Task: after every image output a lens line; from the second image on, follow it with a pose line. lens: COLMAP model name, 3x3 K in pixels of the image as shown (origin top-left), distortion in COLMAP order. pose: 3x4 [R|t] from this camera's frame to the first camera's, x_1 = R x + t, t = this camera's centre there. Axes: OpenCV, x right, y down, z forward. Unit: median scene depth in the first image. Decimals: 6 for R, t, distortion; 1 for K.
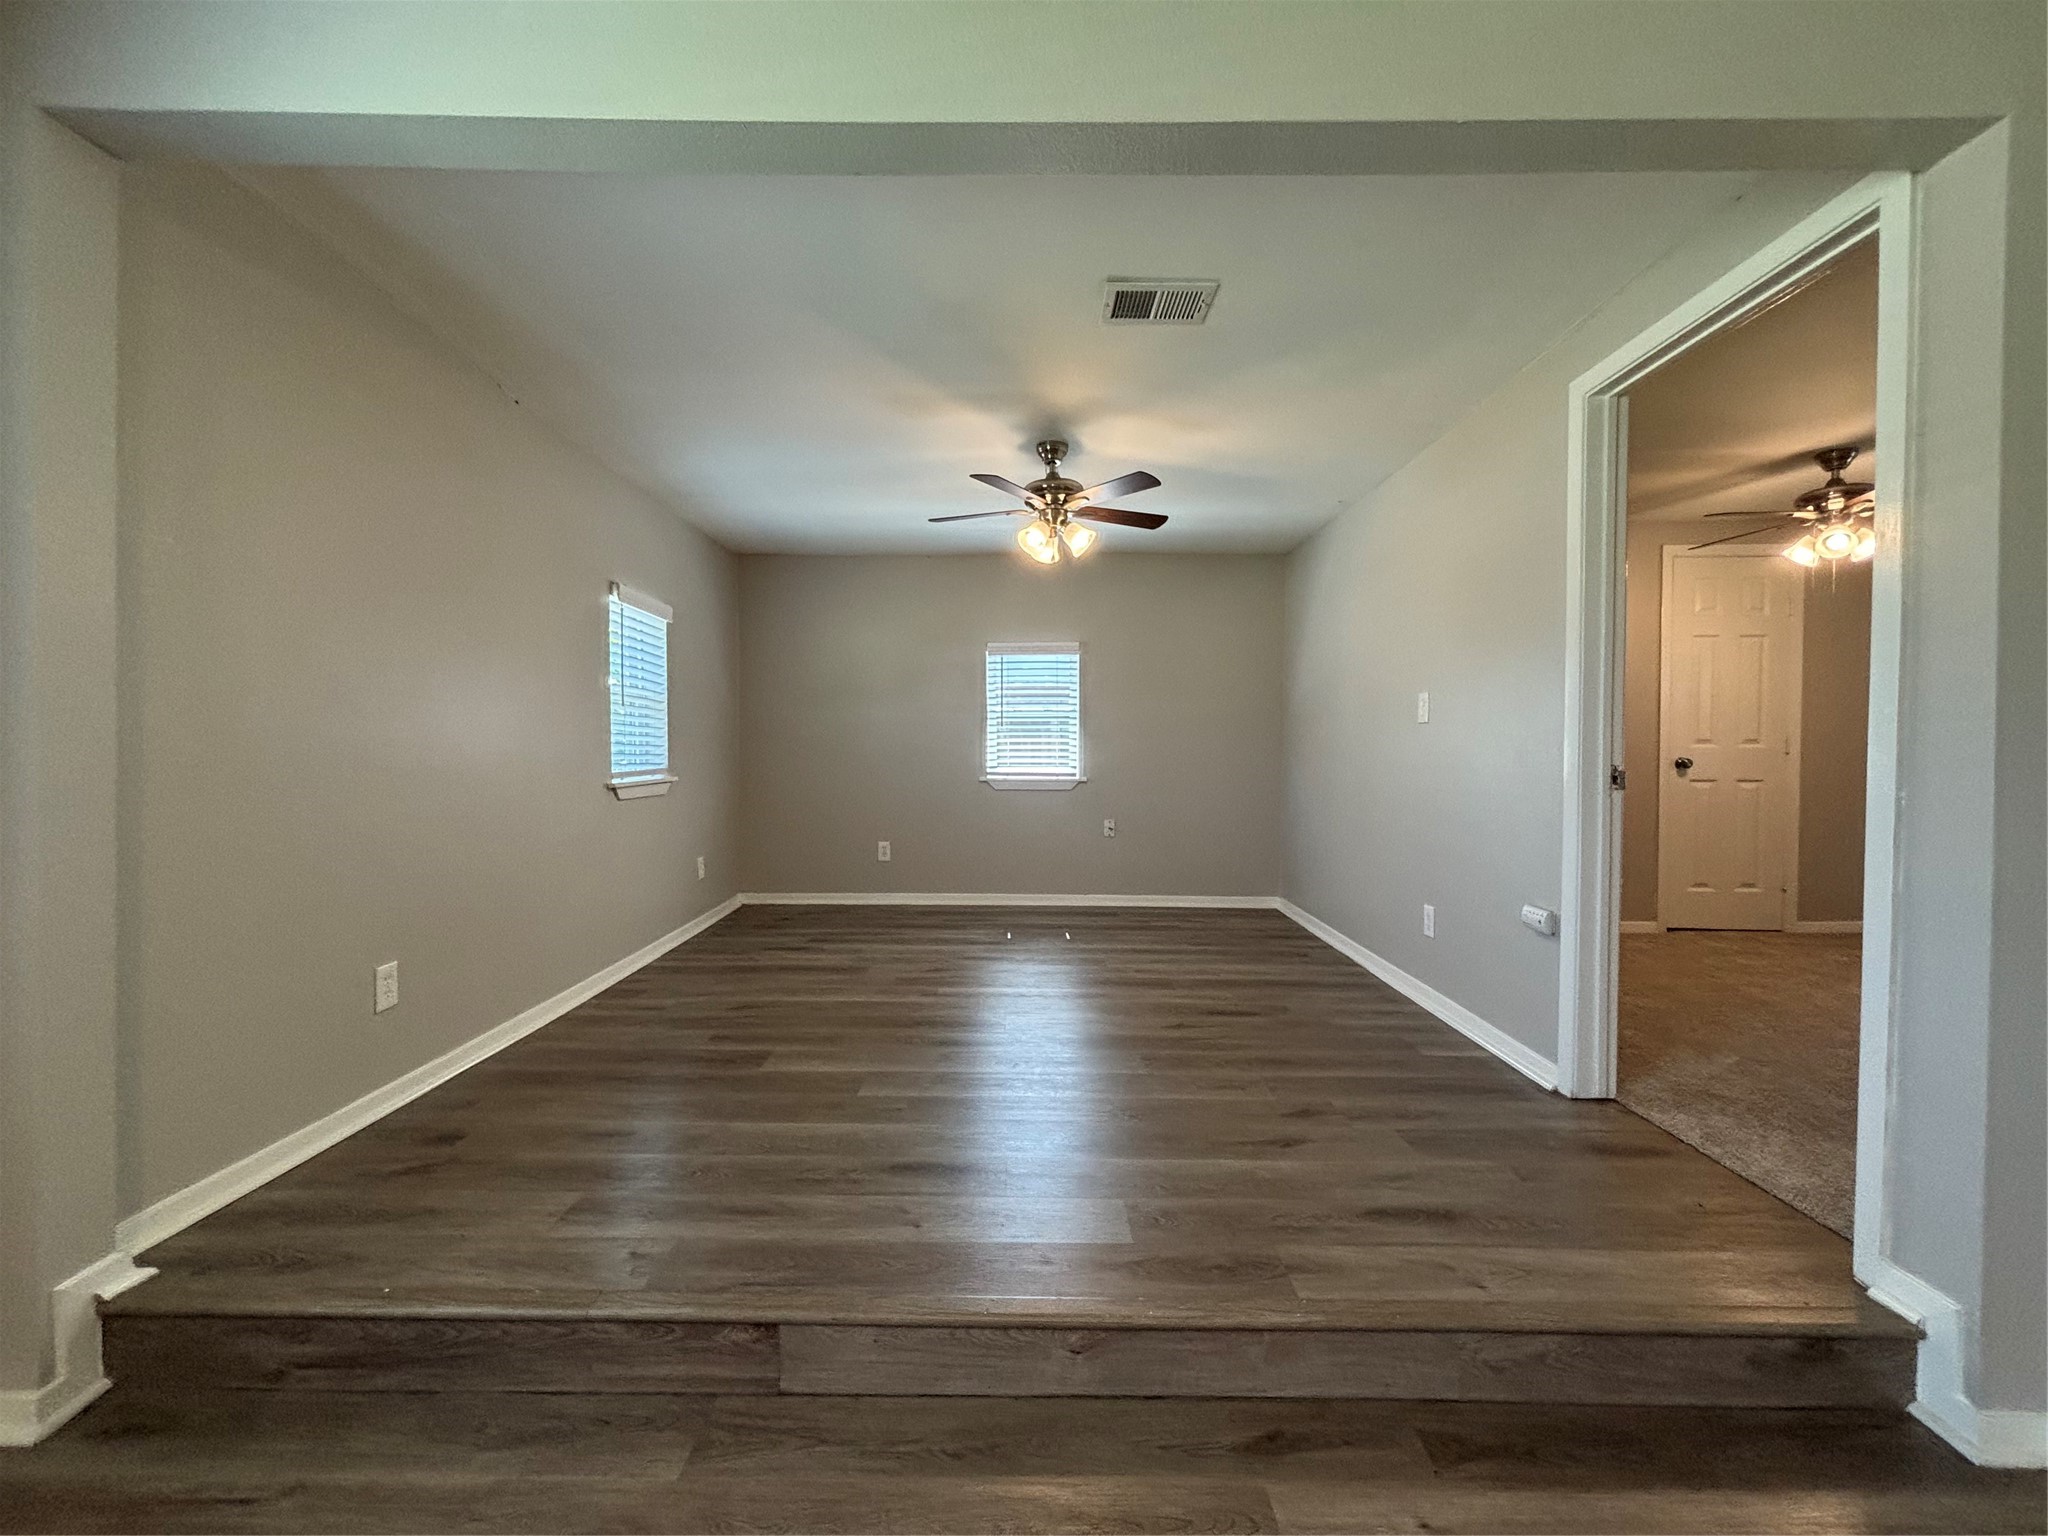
lens RADIAL K [[824.5, 0, 1020.9], [0, 824.5, 766.9], [0, 0, 1]] dist [-0.000828, -0.000259]
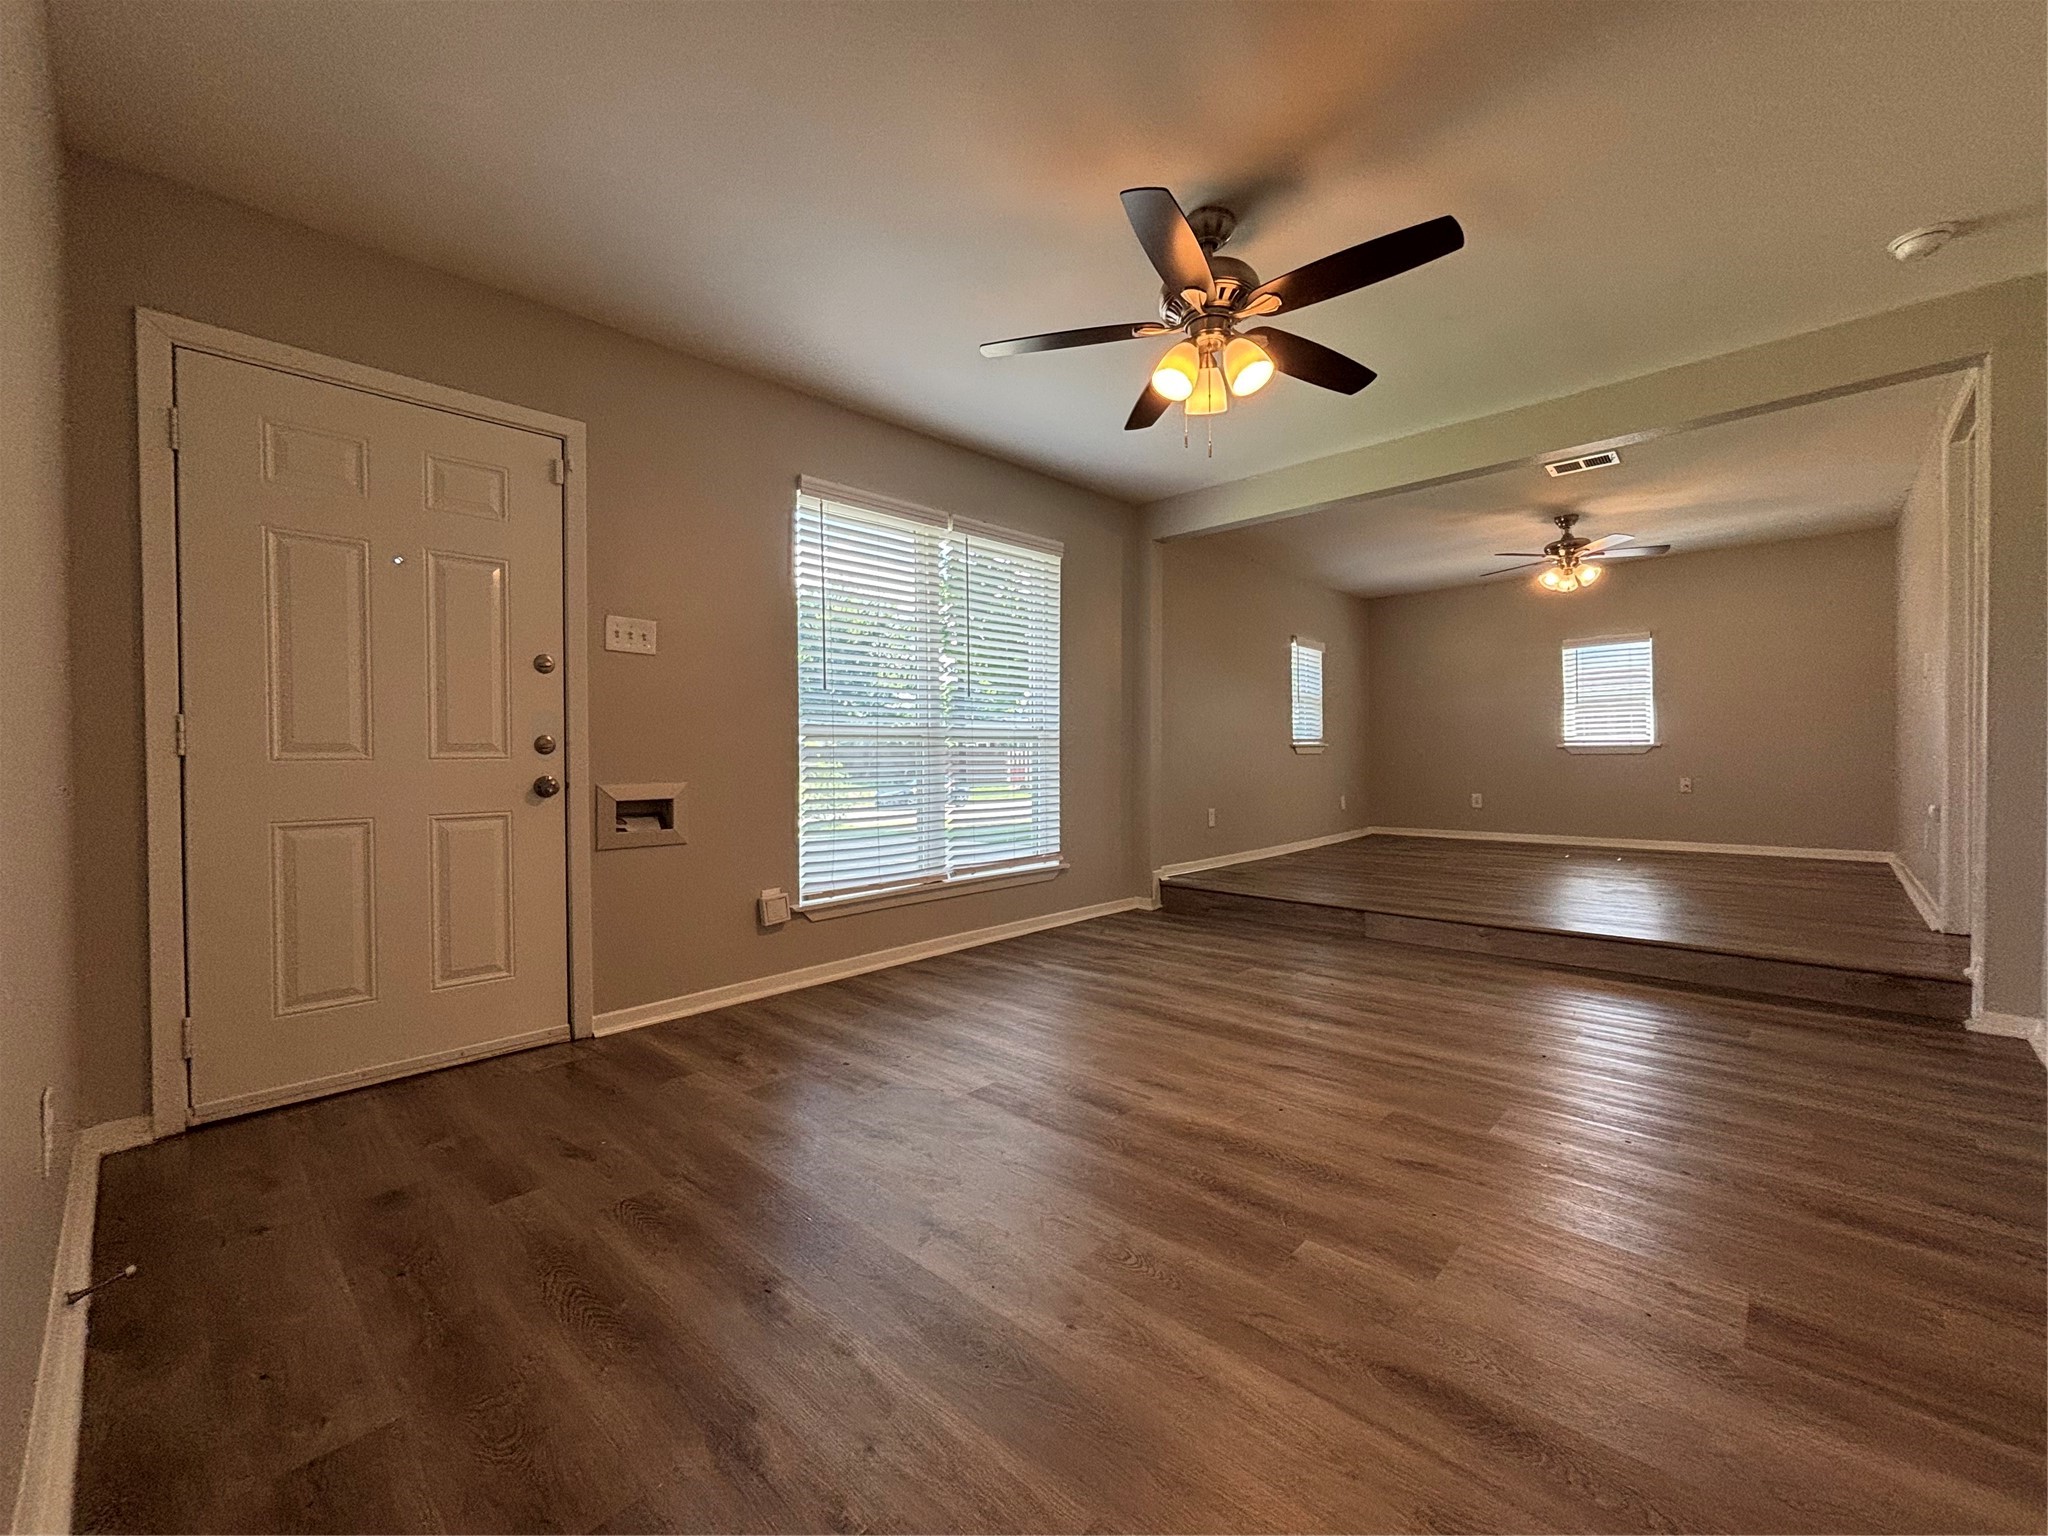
lens RADIAL K [[824.5, 0, 1020.9], [0, 824.5, 766.9], [0, 0, 1]] dist [-0.000828, -0.000259]
pose [[0.732356, -0.004693, -0.680906, 0.535574], [-0.000425, 0.999973, -0.007349, 0.144057], [0.680922, 0.005671, 0.732334, -1.307325]]
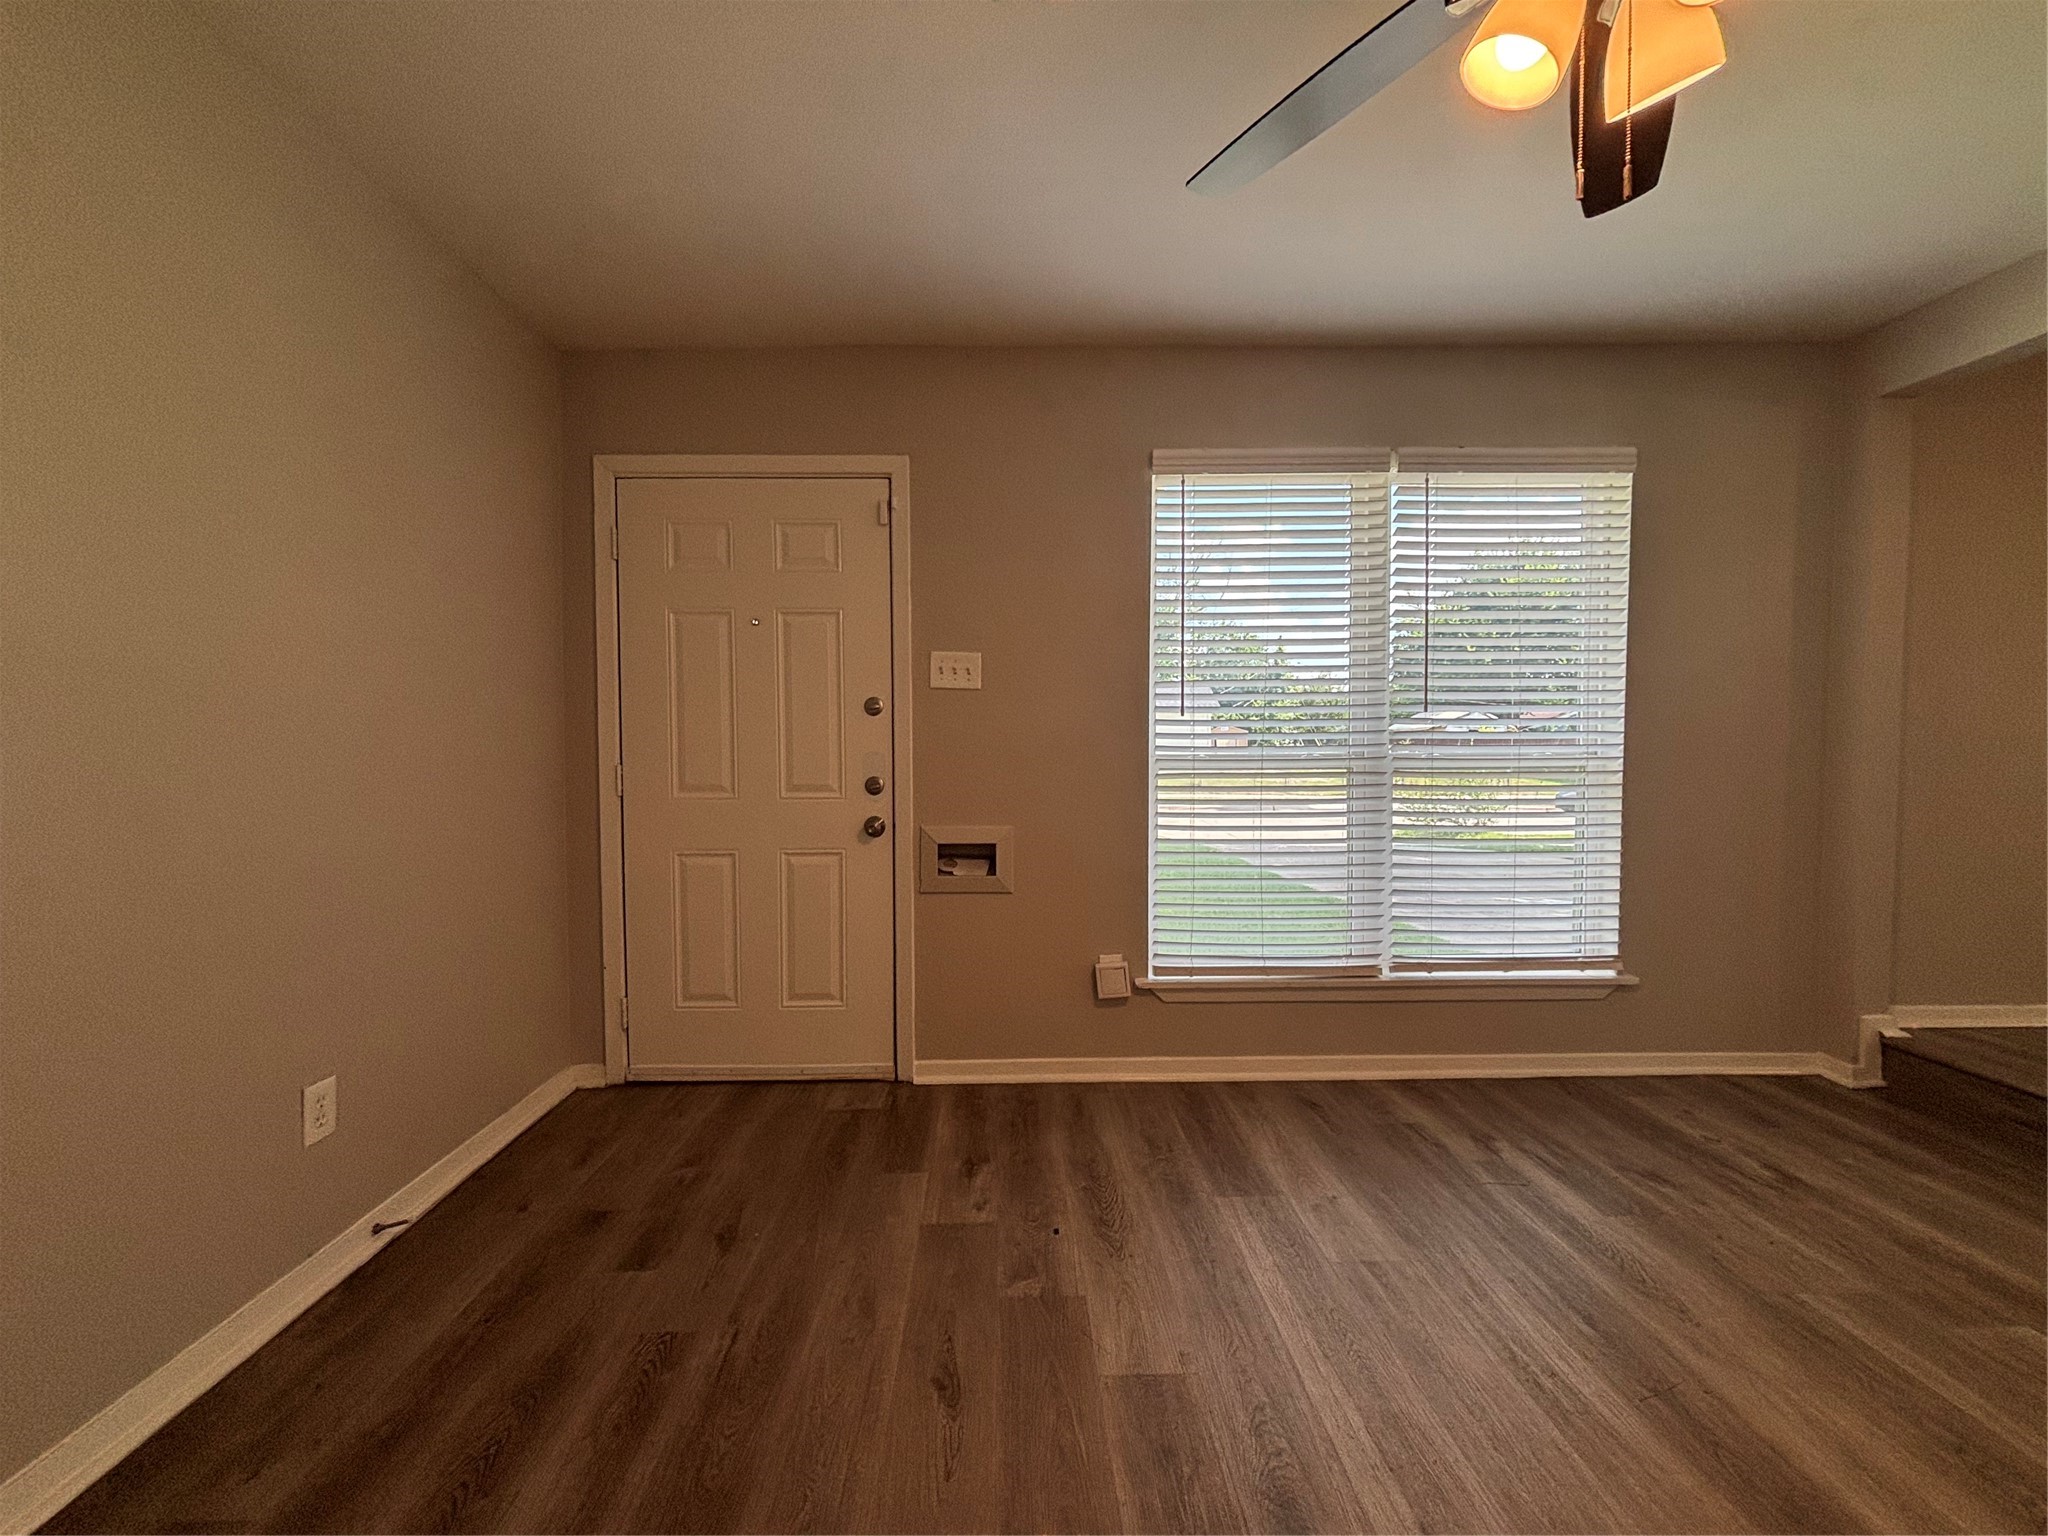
lens RADIAL K [[827.4, 0, 1023.6], [0, 827.4, 760.8], [0, 0, 1]] dist [0.020882, -0.011958]
pose [[0.039467, 0.014223, -0.999120, 0.435330], [-0.018484, 0.999738, 0.013502, 0.036247], [0.999050, 0.017935, 0.039720, -0.669692]]
